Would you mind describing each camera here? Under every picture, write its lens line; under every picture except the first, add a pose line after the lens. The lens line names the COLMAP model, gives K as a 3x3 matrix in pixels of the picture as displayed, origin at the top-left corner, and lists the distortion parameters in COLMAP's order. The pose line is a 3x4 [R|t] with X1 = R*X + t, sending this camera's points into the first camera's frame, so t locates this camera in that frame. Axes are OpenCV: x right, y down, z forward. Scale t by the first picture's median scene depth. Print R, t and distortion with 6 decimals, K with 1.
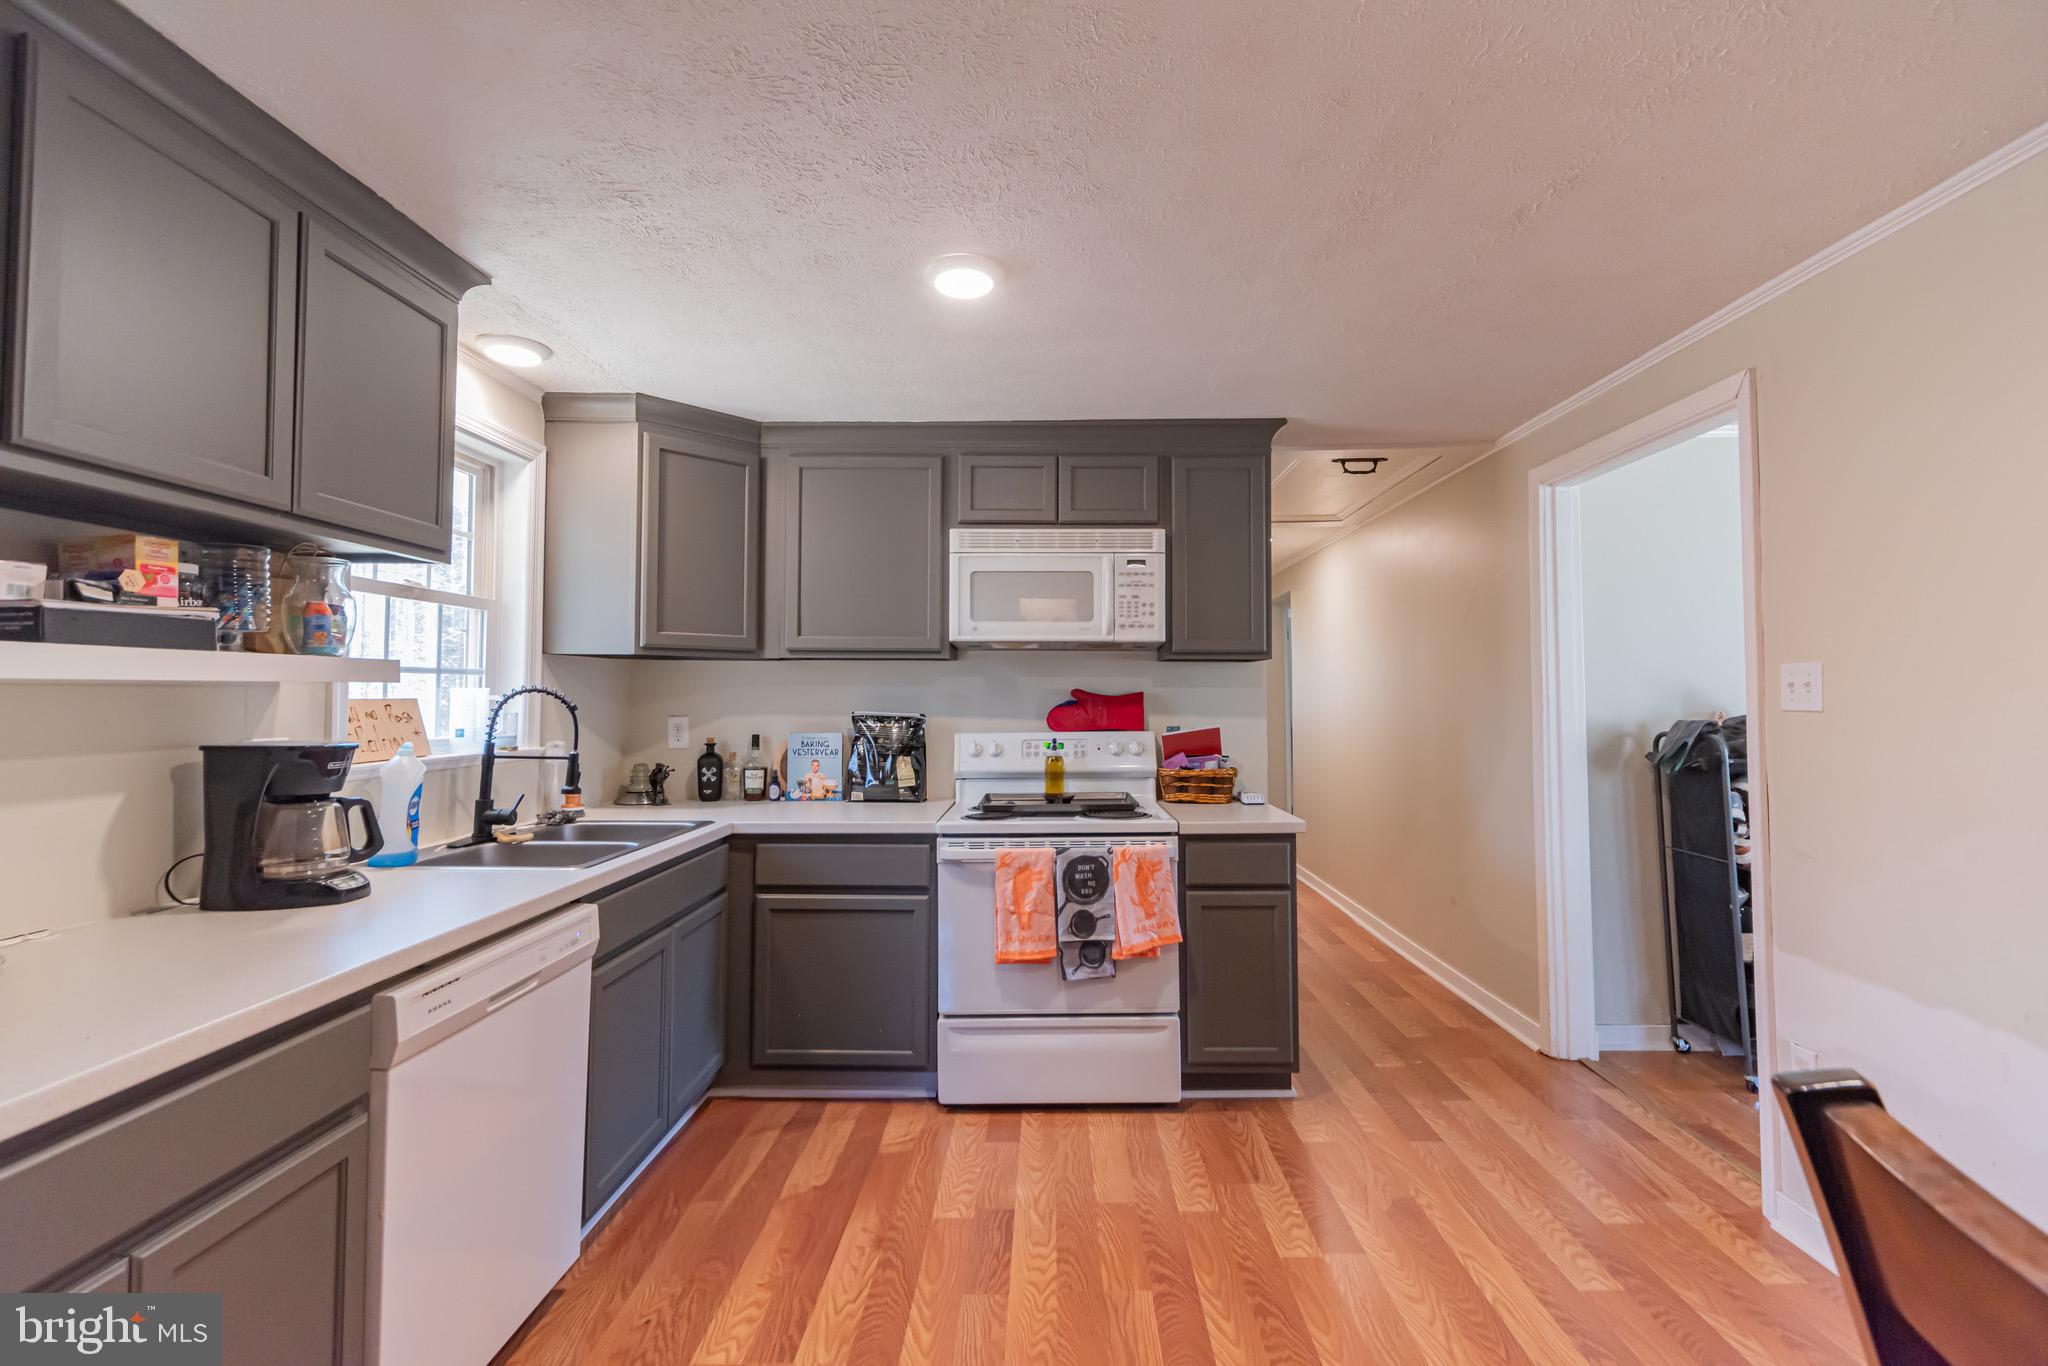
lens RADIAL K [[951.2, 0, 1038.7], [0, 951.2, 710.8], [0, 0, 1]] dist [-0.004807, -0.000010]
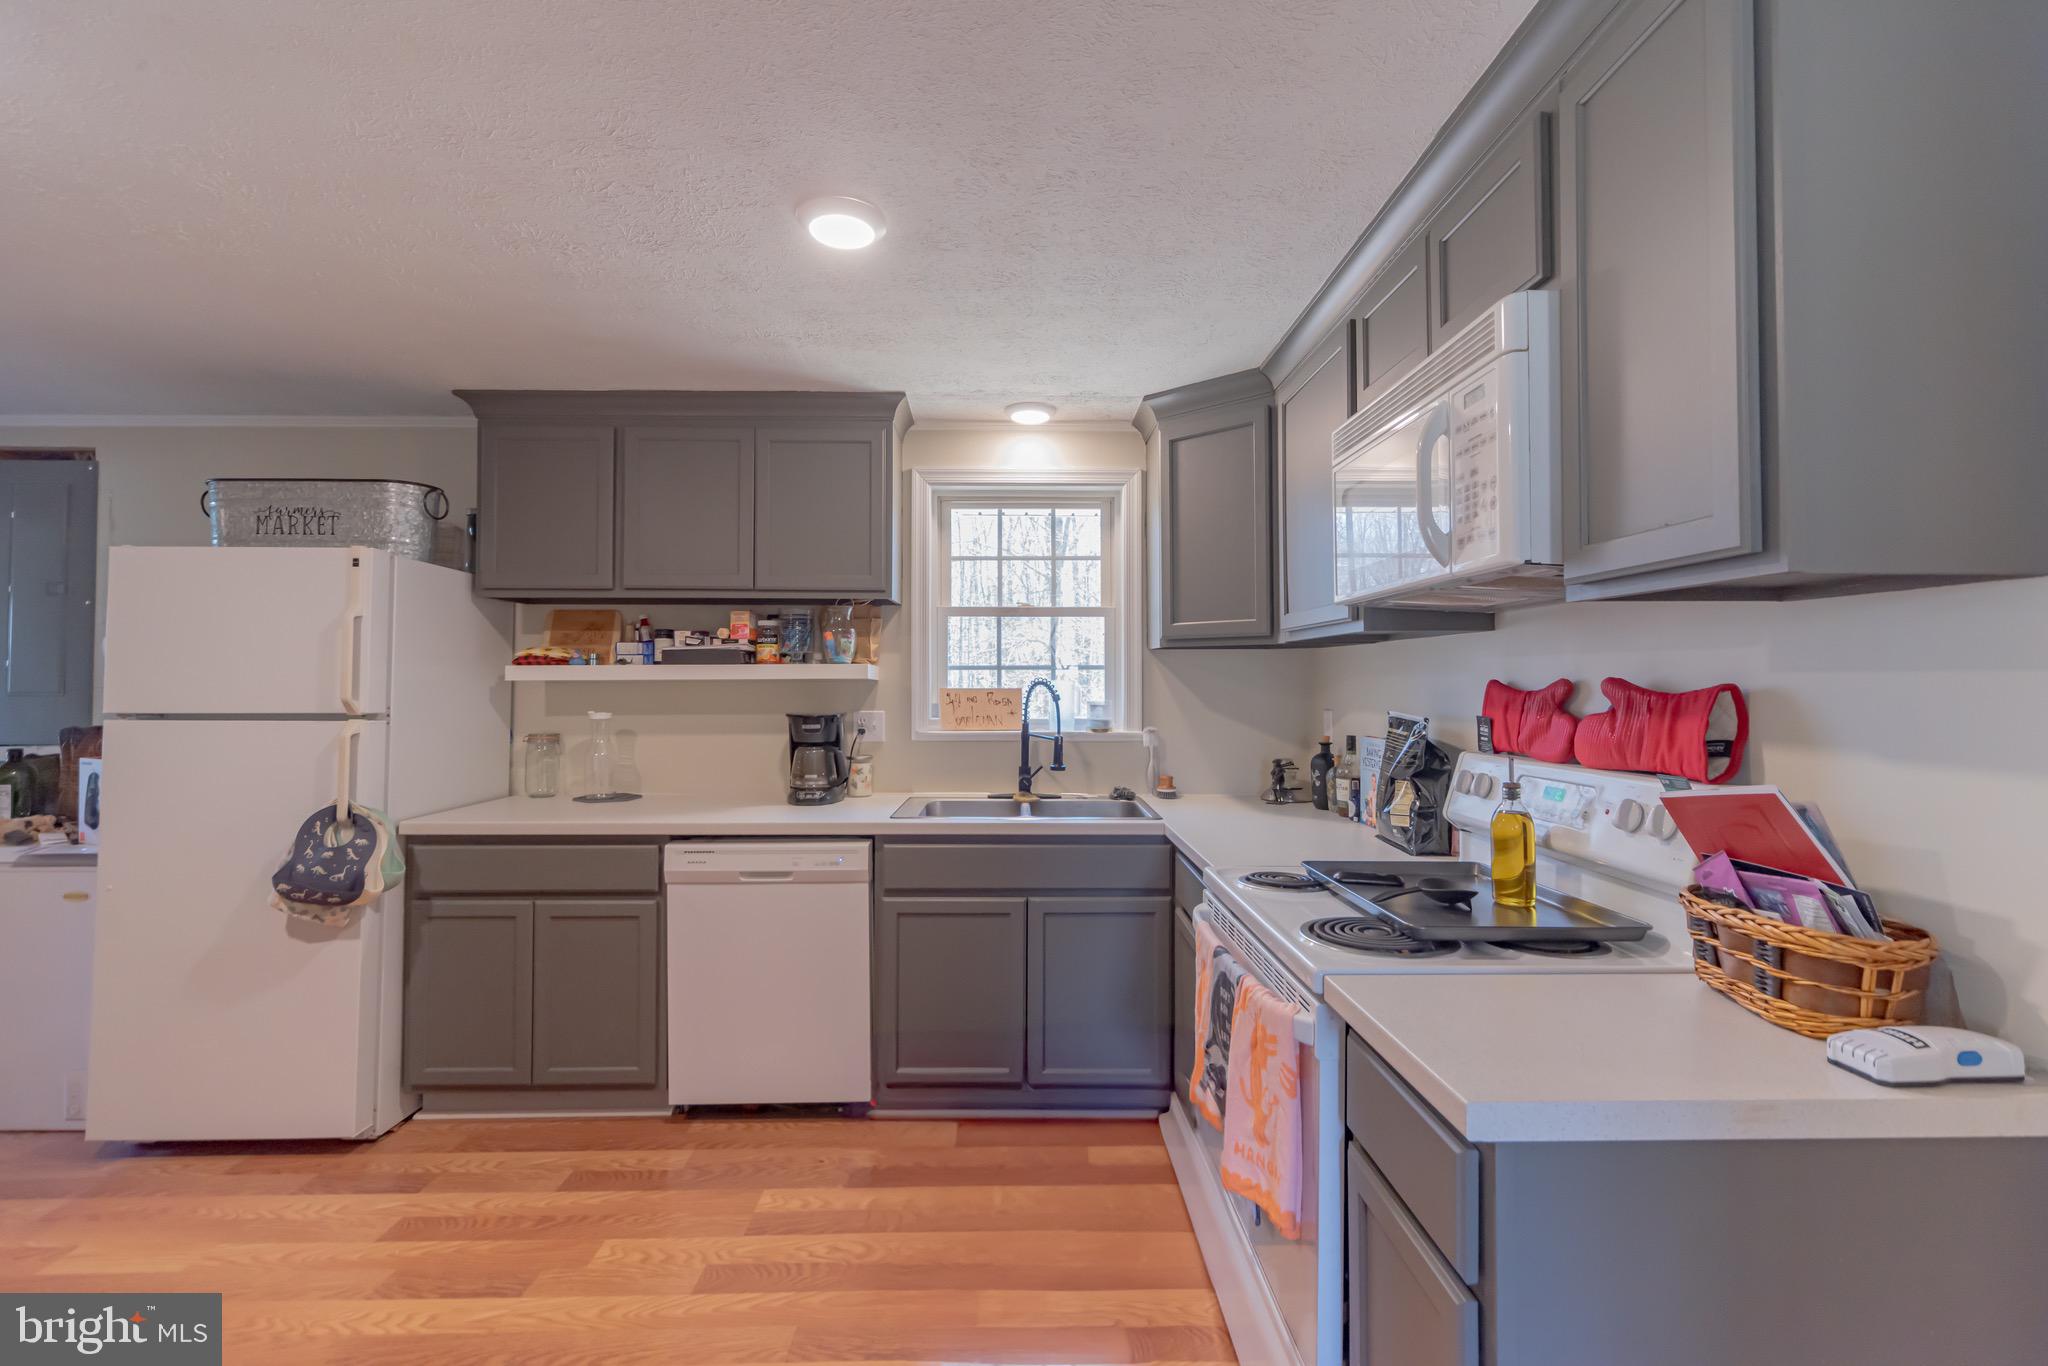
lens RADIAL K [[926.9, 0, 1024.0], [0, 926.9, 683.0], [0, 0, 1]] dist [-0.000654, 0.000009]
pose [[-0.013758, -0.002823, -0.999901, 0.722287], [-0.016726, 0.999857, -0.002593, -0.018481], [0.999765, 0.016688, -0.013803, 1.063574]]
